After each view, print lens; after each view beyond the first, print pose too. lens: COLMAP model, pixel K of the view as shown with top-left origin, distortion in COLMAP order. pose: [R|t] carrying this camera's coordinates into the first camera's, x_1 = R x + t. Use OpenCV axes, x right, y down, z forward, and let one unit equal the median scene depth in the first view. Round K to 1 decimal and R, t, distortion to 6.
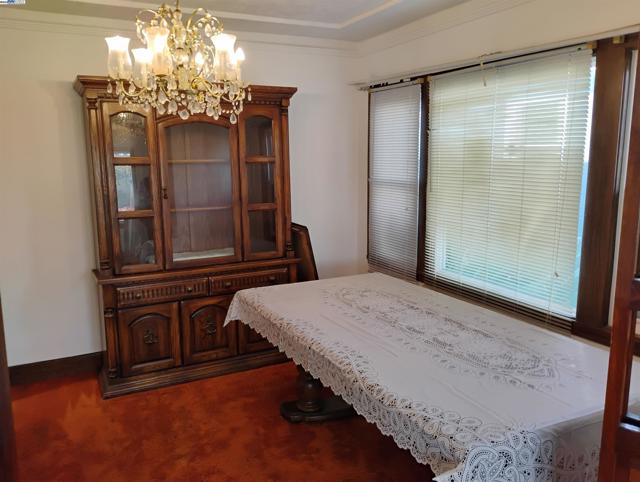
lens RADIAL K [[532.4, 0, 321.9], [0, 532.4, 239.8], [0, 0, 1]] dist [0.063888, -0.079923]
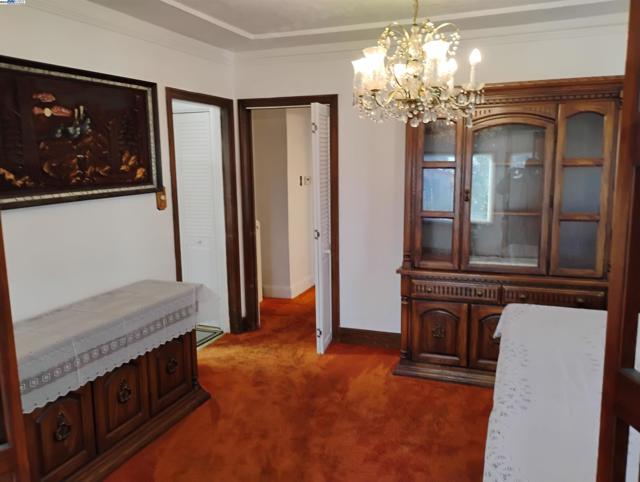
lens RADIAL K [[532.4, 0, 321.2], [0, 532.4, 243.0], [0, 0, 1]] dist [0.063888, -0.079923]
pose [[0.668464, 0.115770, -0.734679, 0.282471], [-0.108599, 0.992417, 0.057573, -0.026756], [0.735774, 0.041300, 0.675967, 0.111159]]
